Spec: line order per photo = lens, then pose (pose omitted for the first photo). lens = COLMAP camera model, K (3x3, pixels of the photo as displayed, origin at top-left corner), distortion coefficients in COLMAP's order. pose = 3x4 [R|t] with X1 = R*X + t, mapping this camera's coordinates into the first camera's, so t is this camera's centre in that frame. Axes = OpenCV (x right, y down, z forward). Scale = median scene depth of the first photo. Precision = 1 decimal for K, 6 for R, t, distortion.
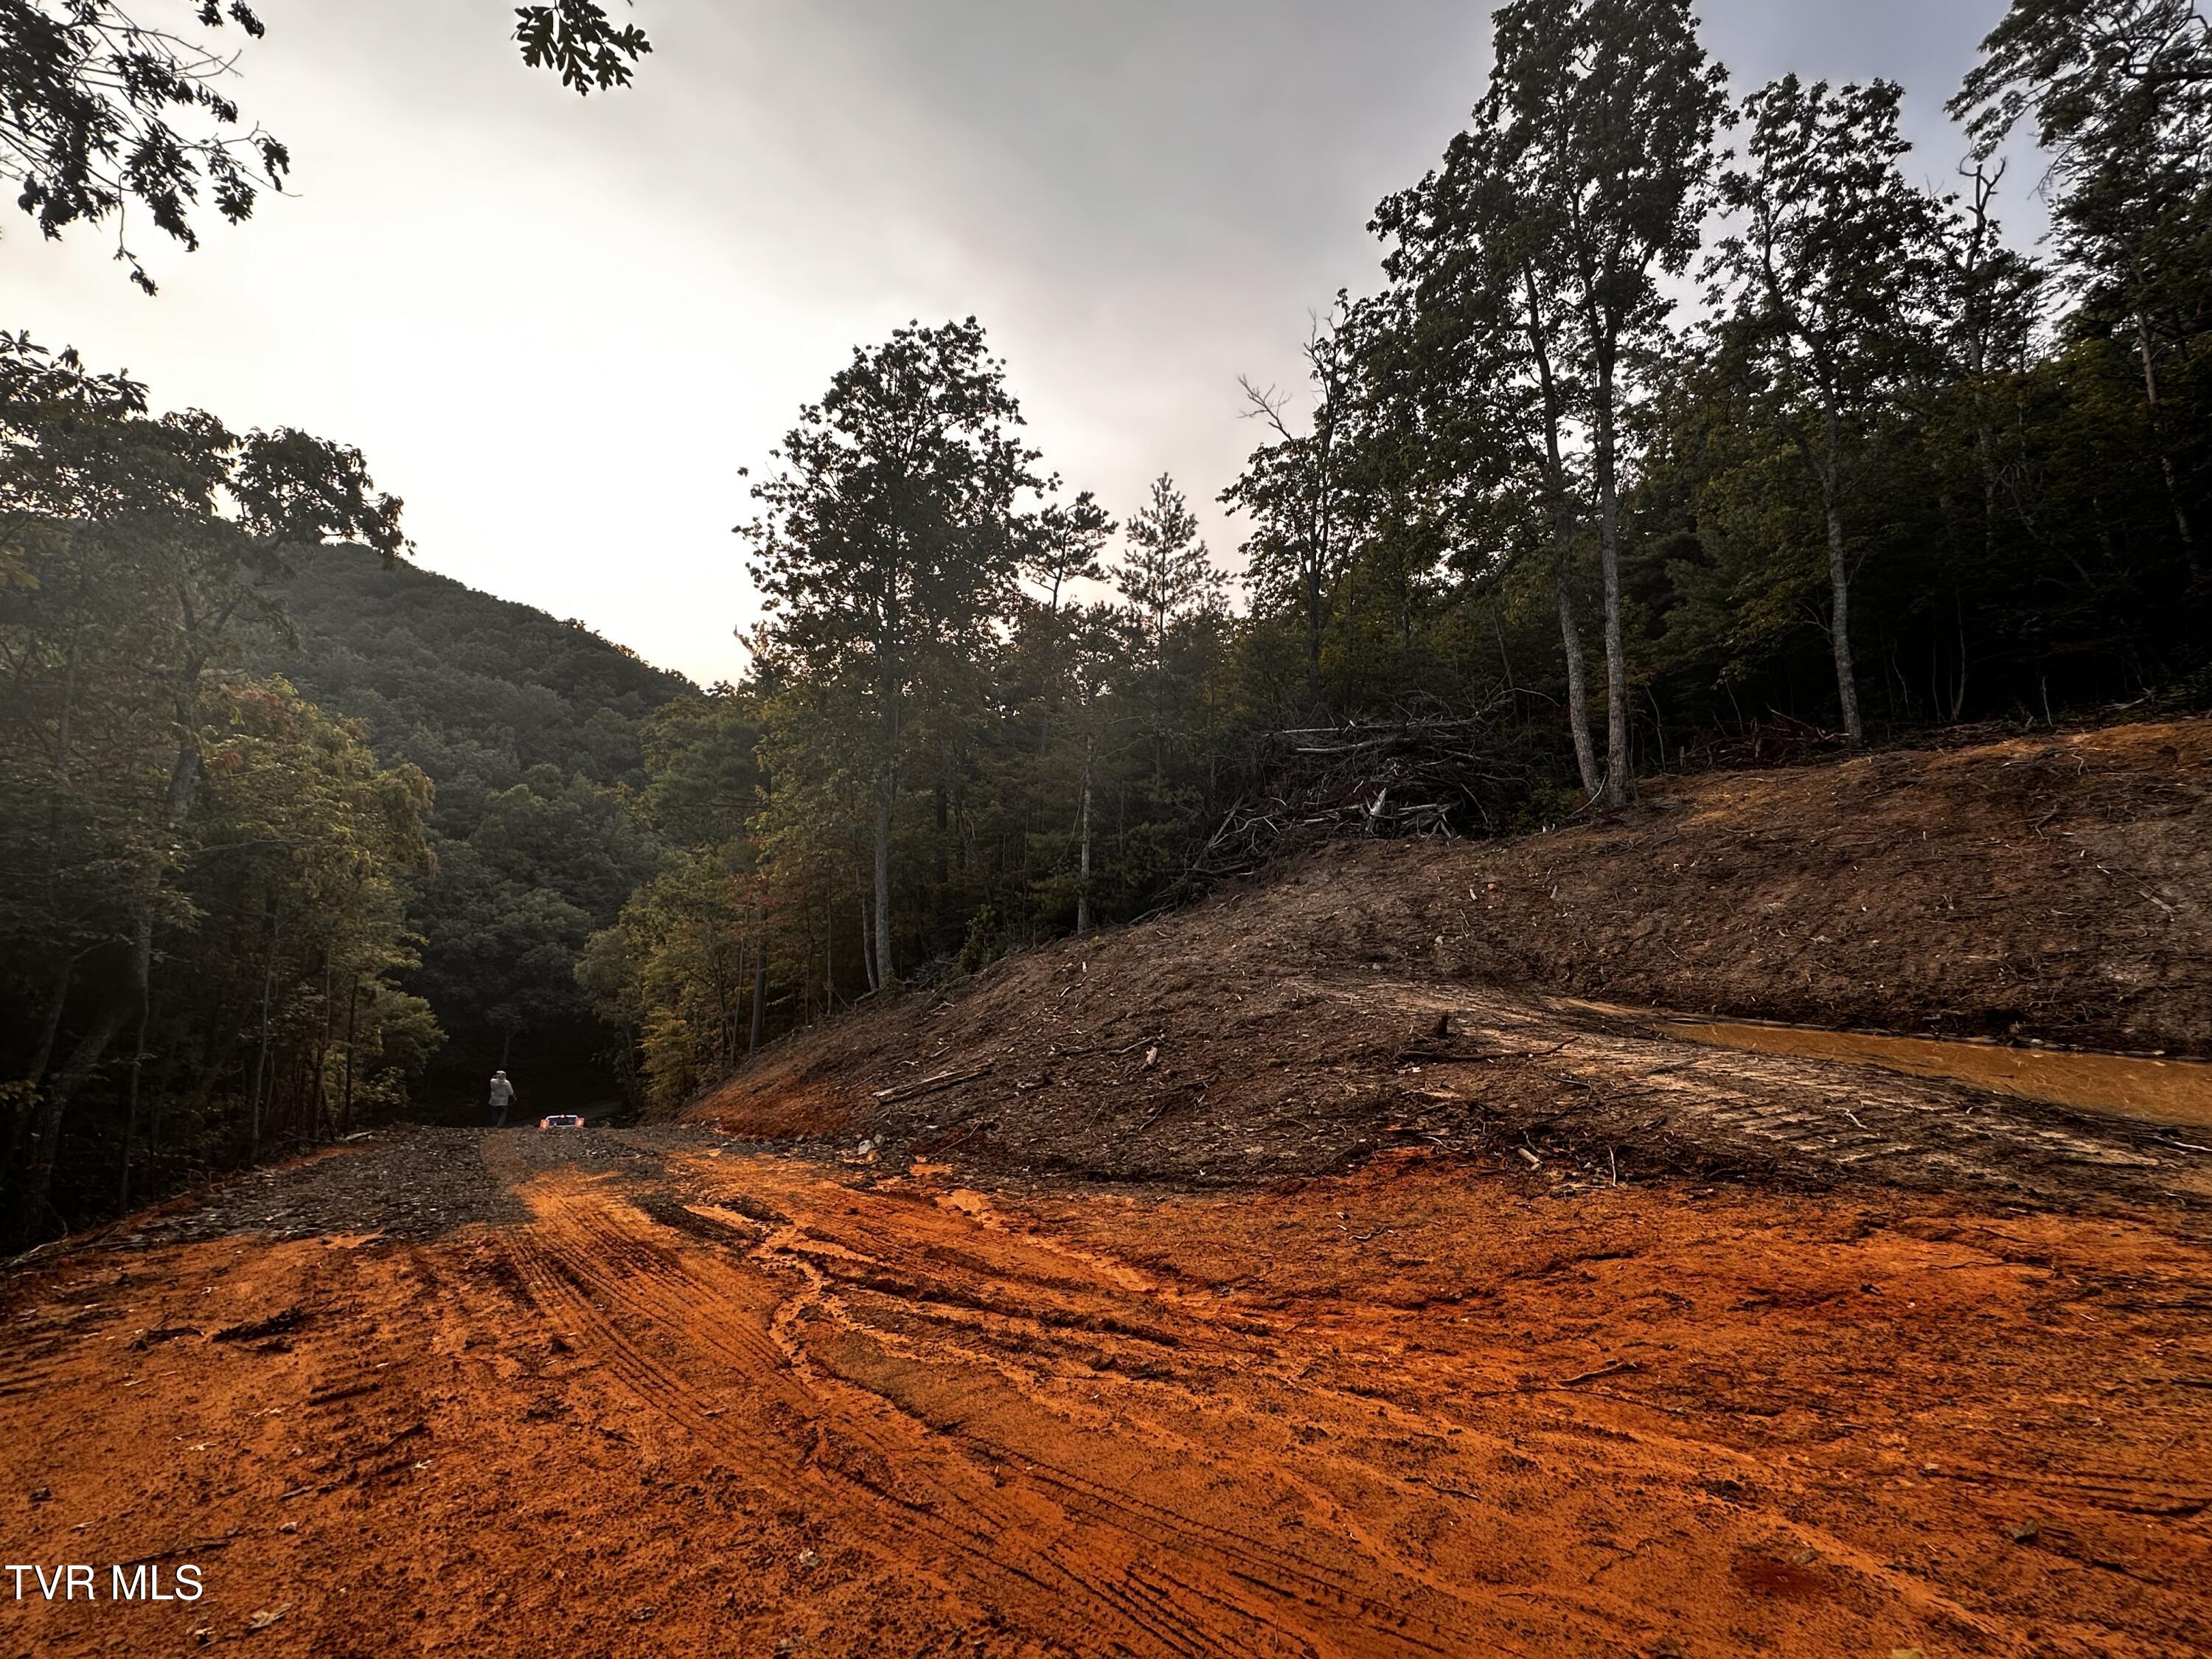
lens RADIAL K [[960.7, 0, 1104.1], [0, 960.7, 831.8], [0, 0, 1]] dist [-0.003147, 0.000307]
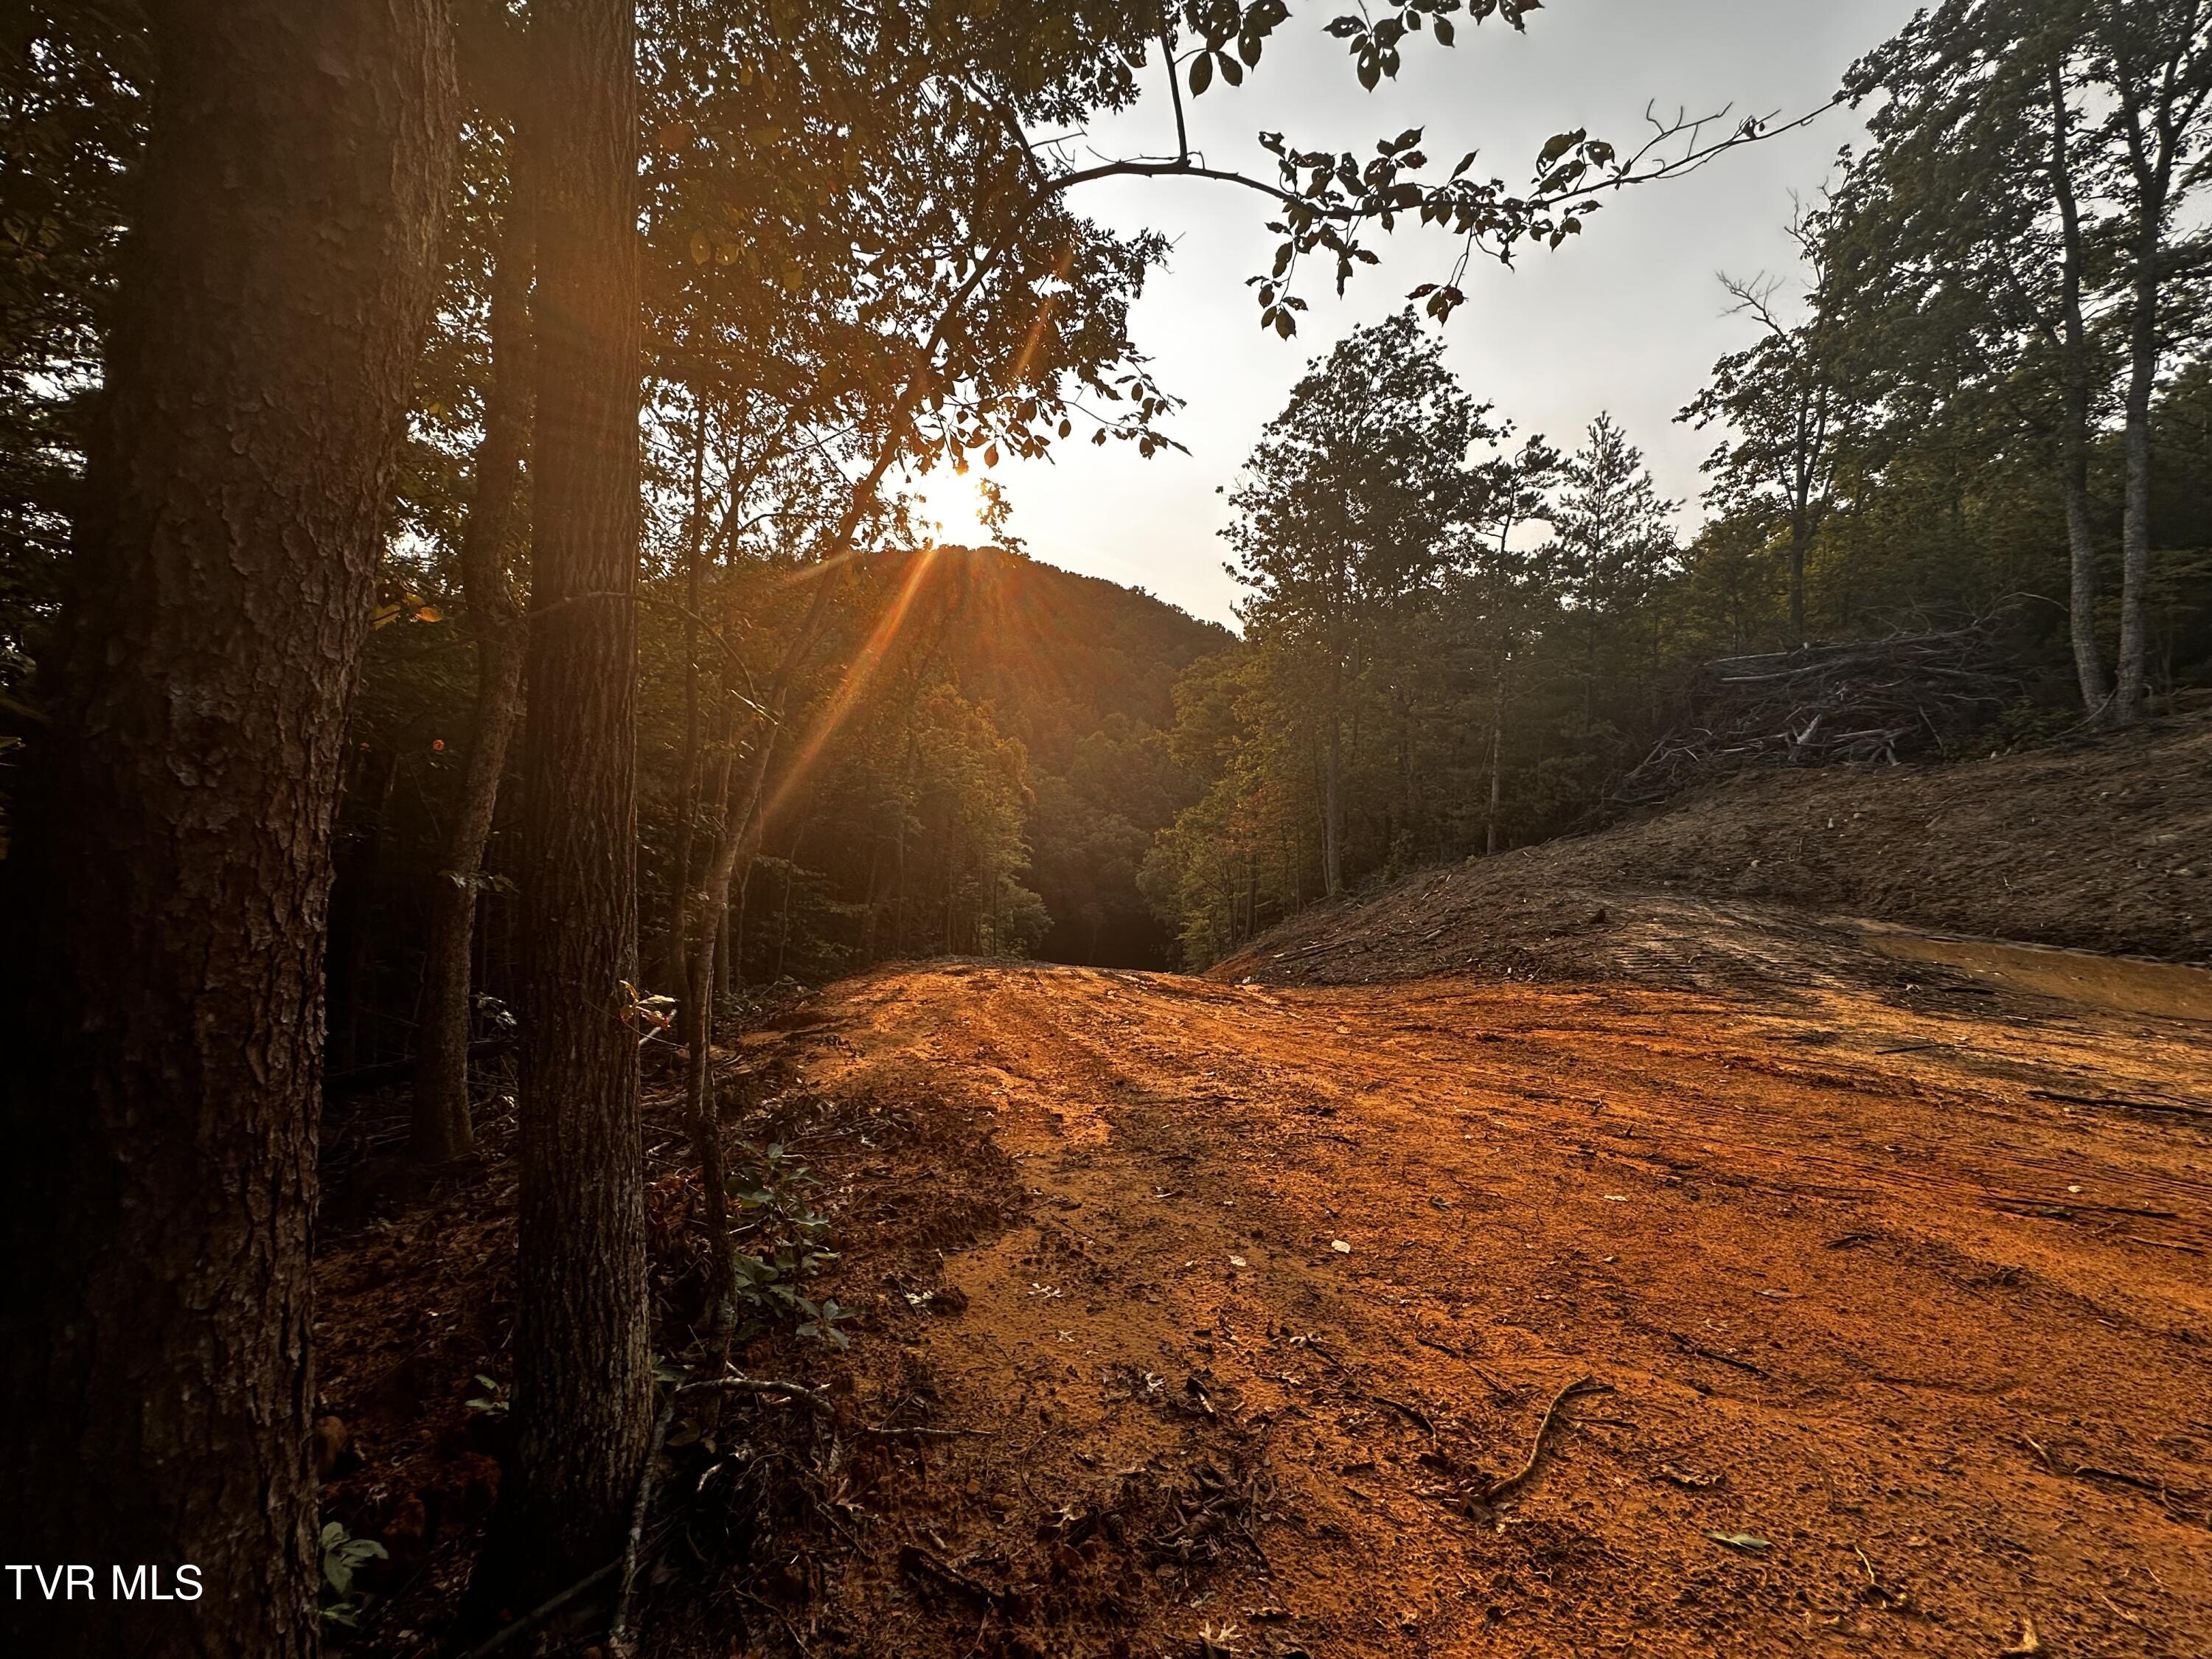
lens RADIAL K [[933.2, 0, 1110.4], [0, 933.2, 837.3], [0, 0, 1]] dist [-0.000272, -0.000107]
pose [[0.855725, 0.015764, -0.517191, 0.175090], [0.027250, 0.996776, 0.075469, -0.013145], [0.516713, -0.078674, 0.852536, -0.201484]]
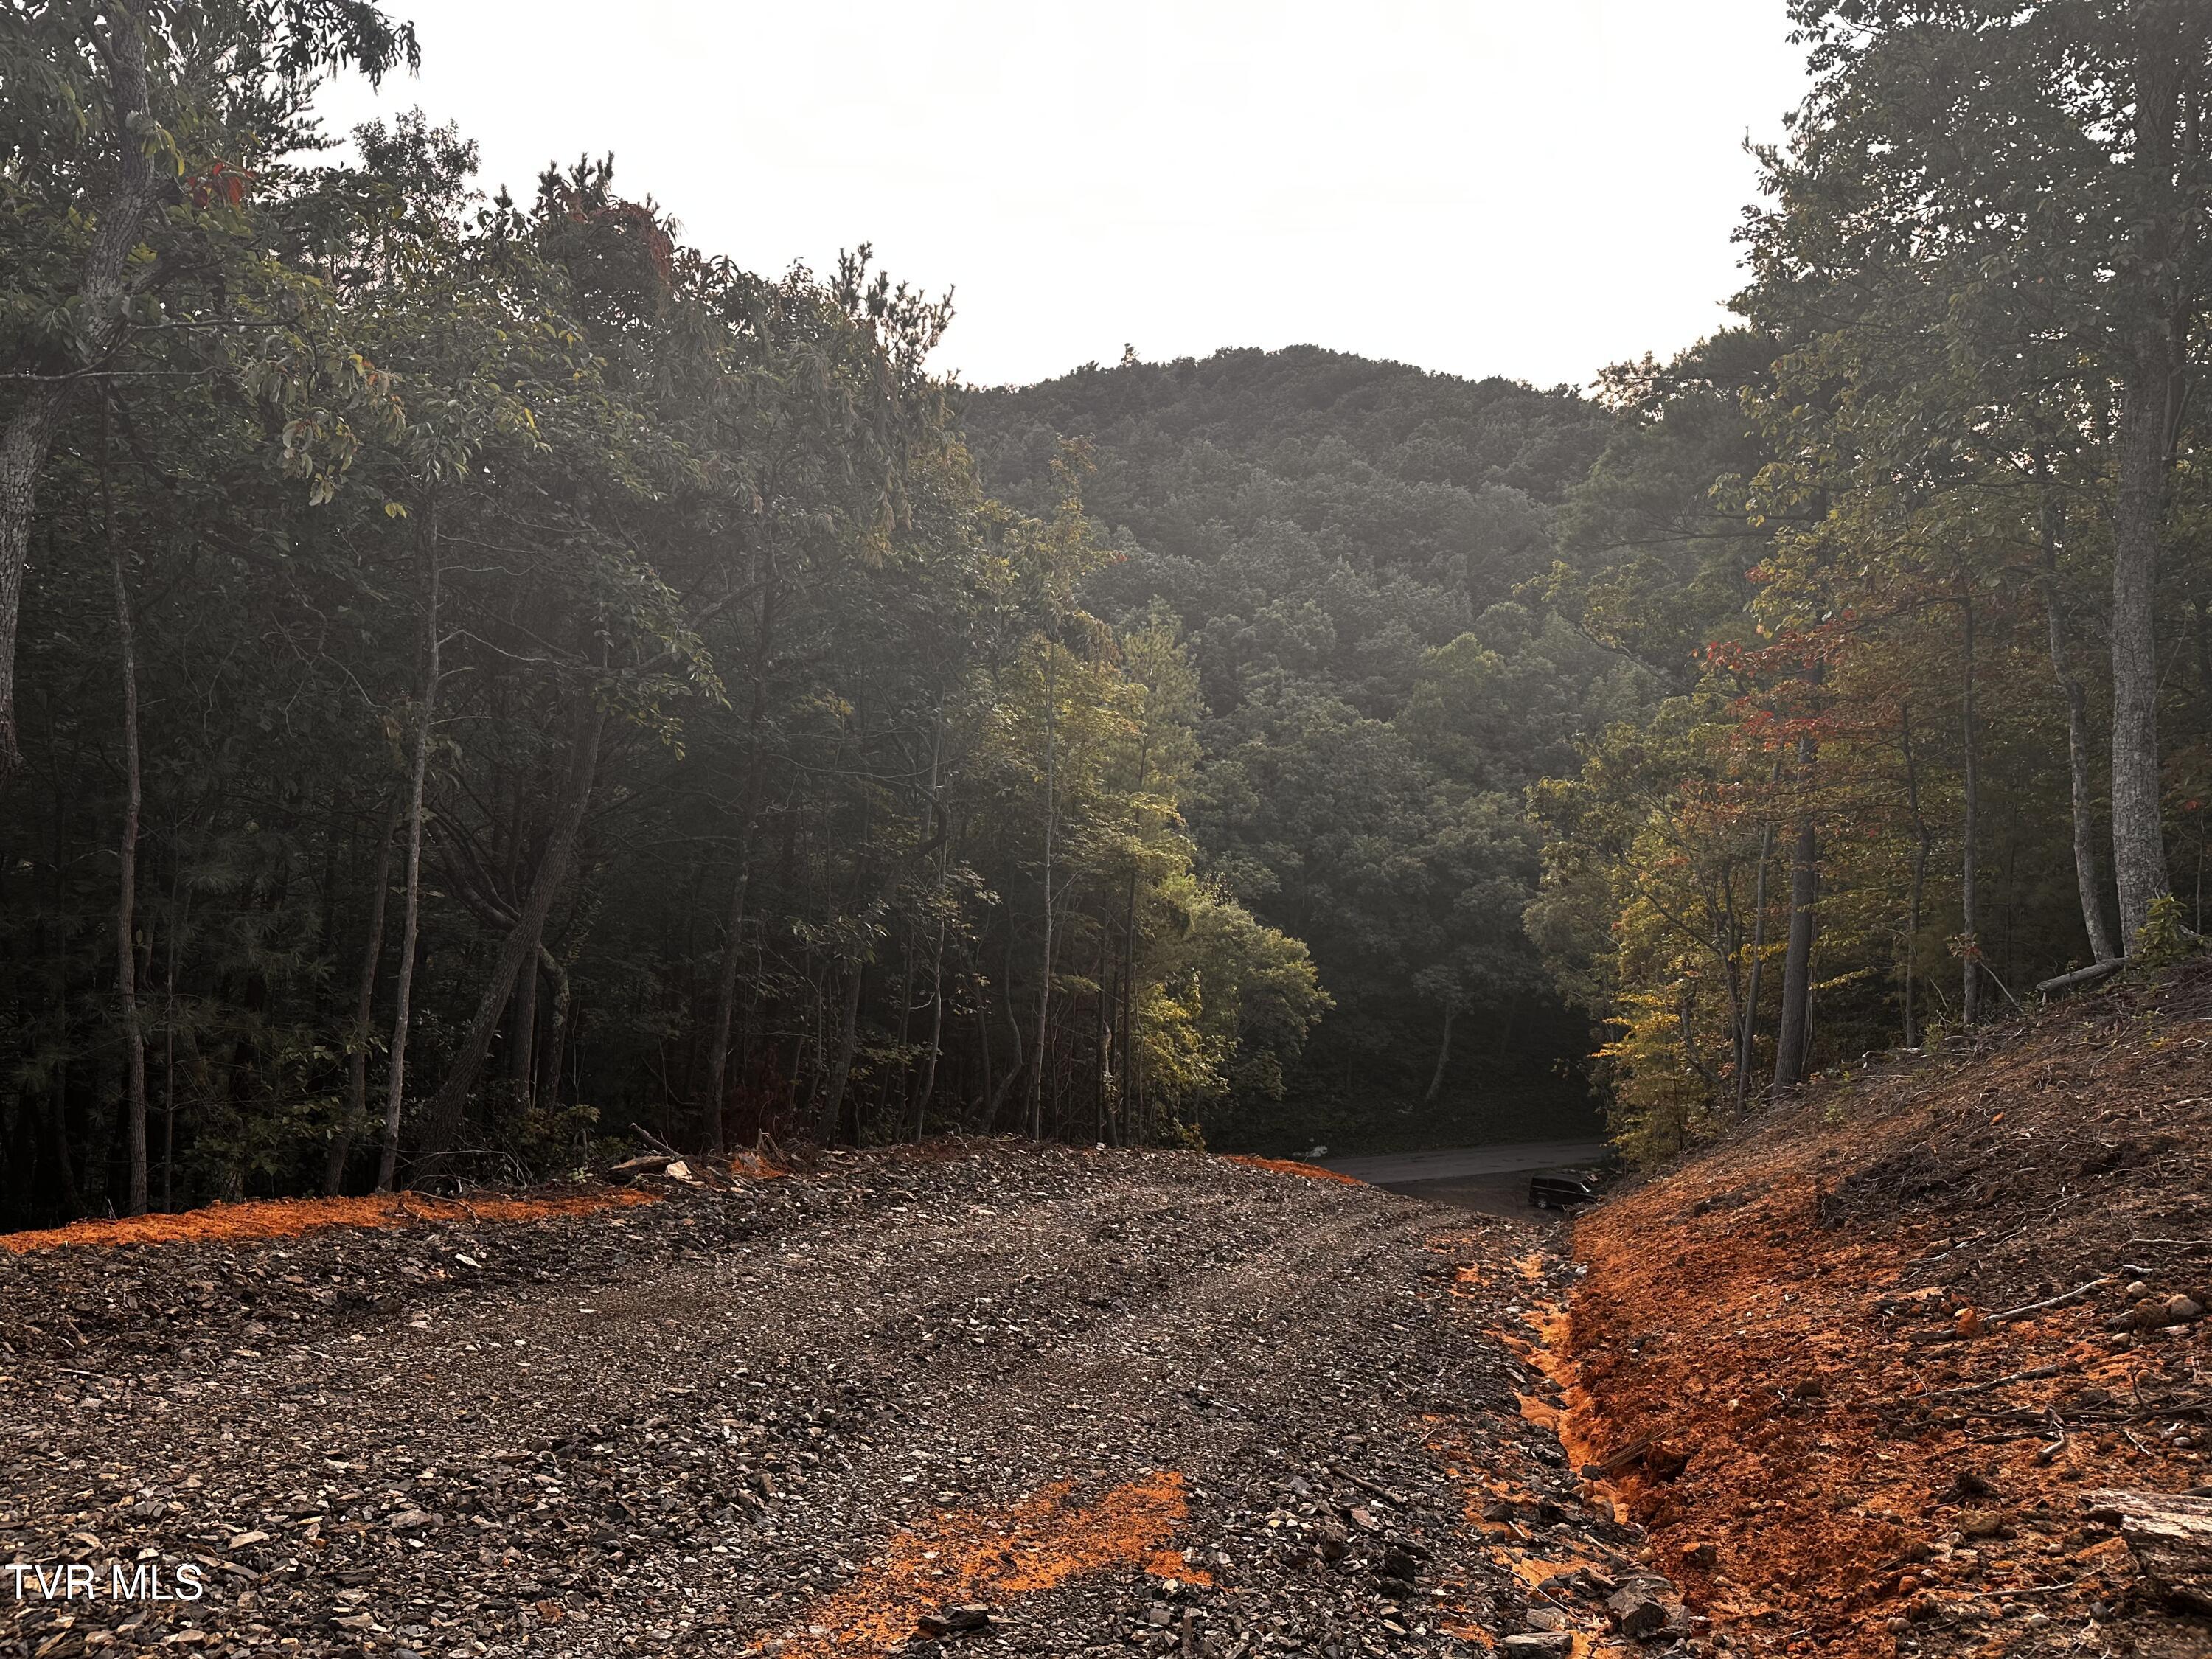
lens RADIAL K [[1520.2, 0, 1118.4], [0, 1520.2, 841.9], [0, 0, 1]] dist [0.158163, -0.286333]
pose [[0.696190, 0.021700, -0.717529, -0.113695], [0.029861, 0.997802, 0.059148, 0.099136], [0.717236, -0.062604, 0.694012, 0.464187]]
